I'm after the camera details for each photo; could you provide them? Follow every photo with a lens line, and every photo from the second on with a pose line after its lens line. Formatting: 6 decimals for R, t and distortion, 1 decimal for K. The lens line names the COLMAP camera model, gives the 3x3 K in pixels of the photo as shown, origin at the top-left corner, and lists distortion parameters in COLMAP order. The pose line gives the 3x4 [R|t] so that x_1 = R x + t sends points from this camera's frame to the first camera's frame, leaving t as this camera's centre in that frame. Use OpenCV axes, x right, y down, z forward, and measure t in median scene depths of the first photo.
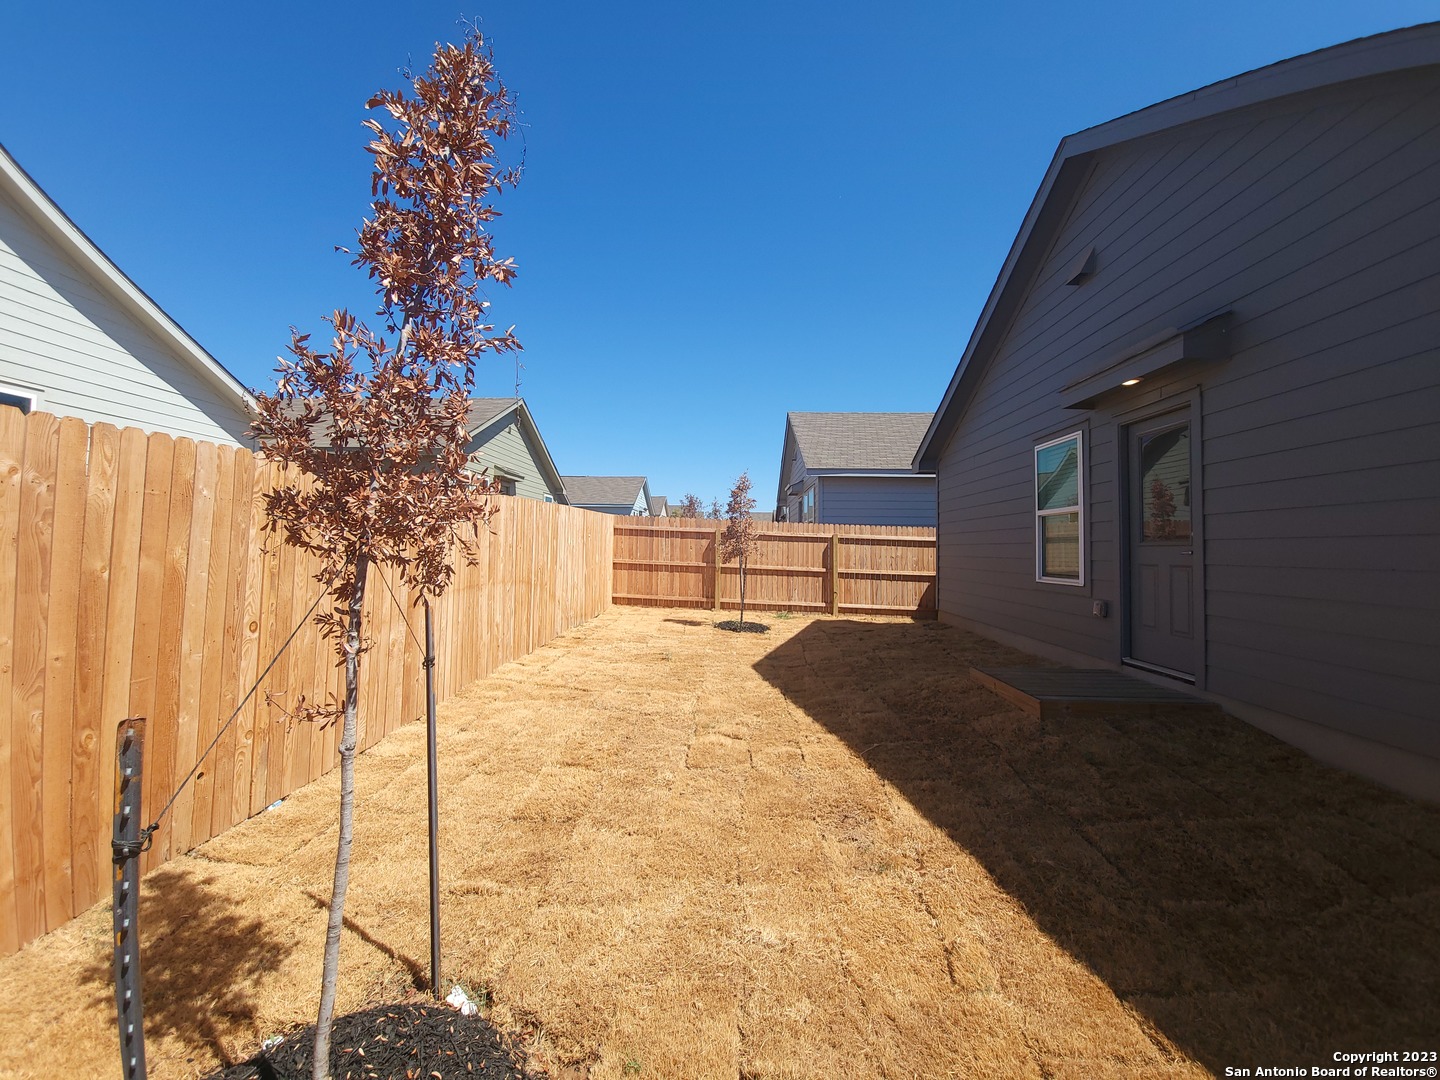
lens RADIAL K [[583.2, 0, 719.5], [0, 583.2, 532.3], [0, 0, 1]] dist [0.006841, -0.000079]
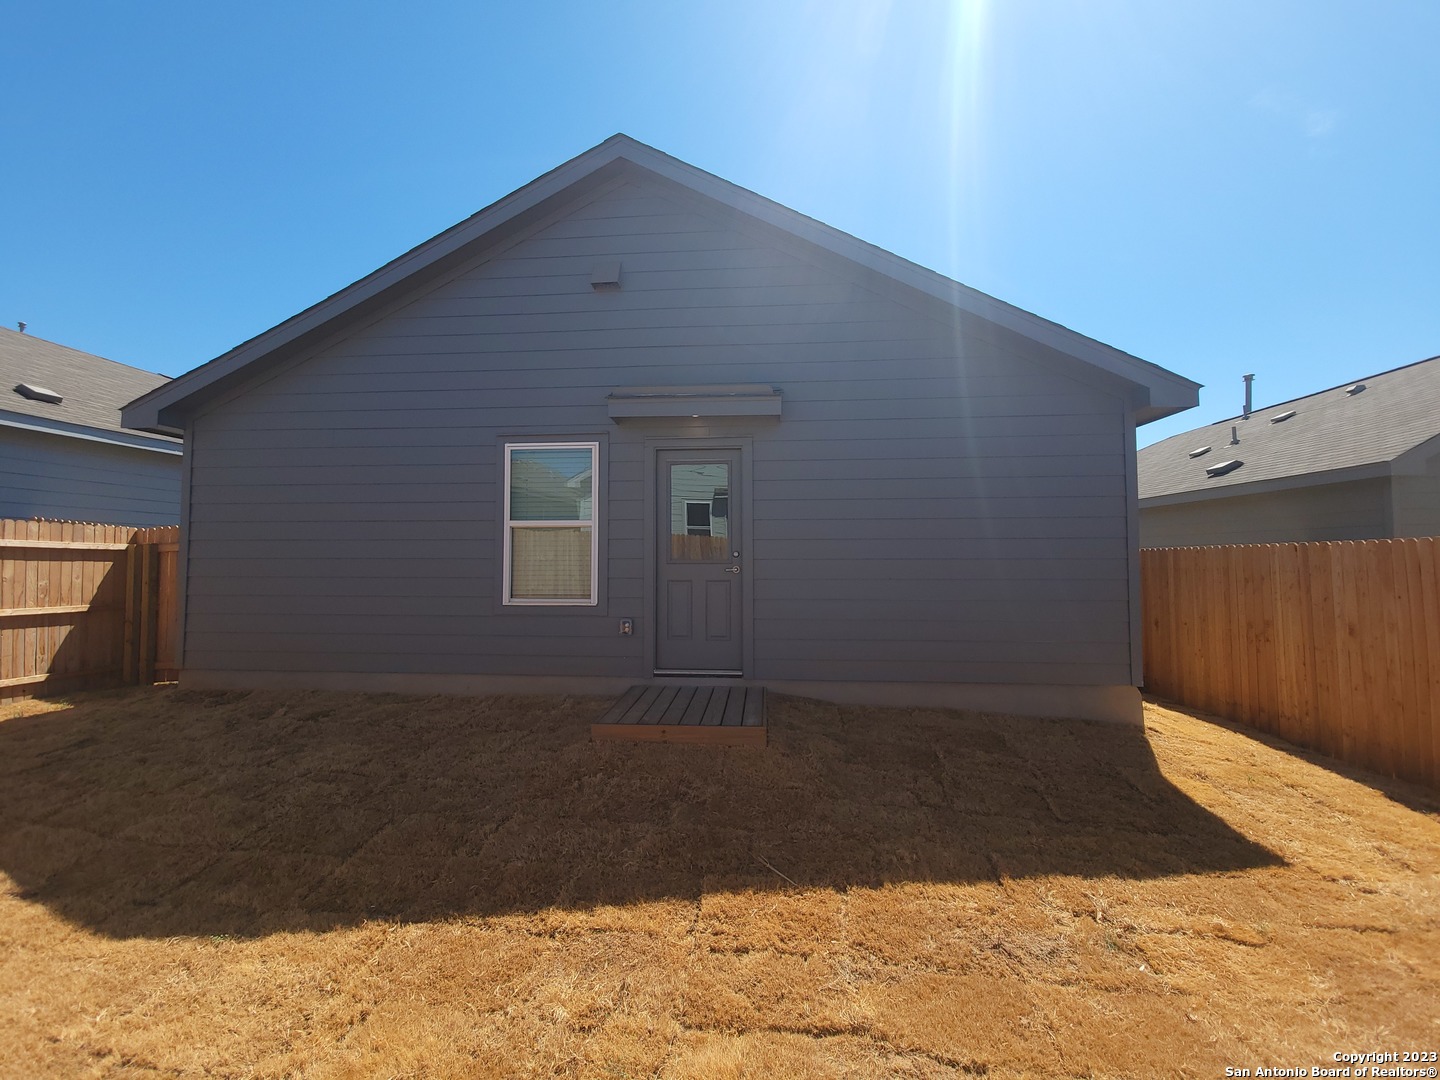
lens RADIAL K [[583.2, 0, 719.5], [0, 583.2, 532.3], [0, 0, 1]] dist [0.006841, -0.000079]
pose [[0.053744, 0.029455, 0.998120, -0.316871], [-0.029395, 0.999178, -0.027903, -0.005981], [-0.998122, -0.027840, 0.054566, 0.741703]]
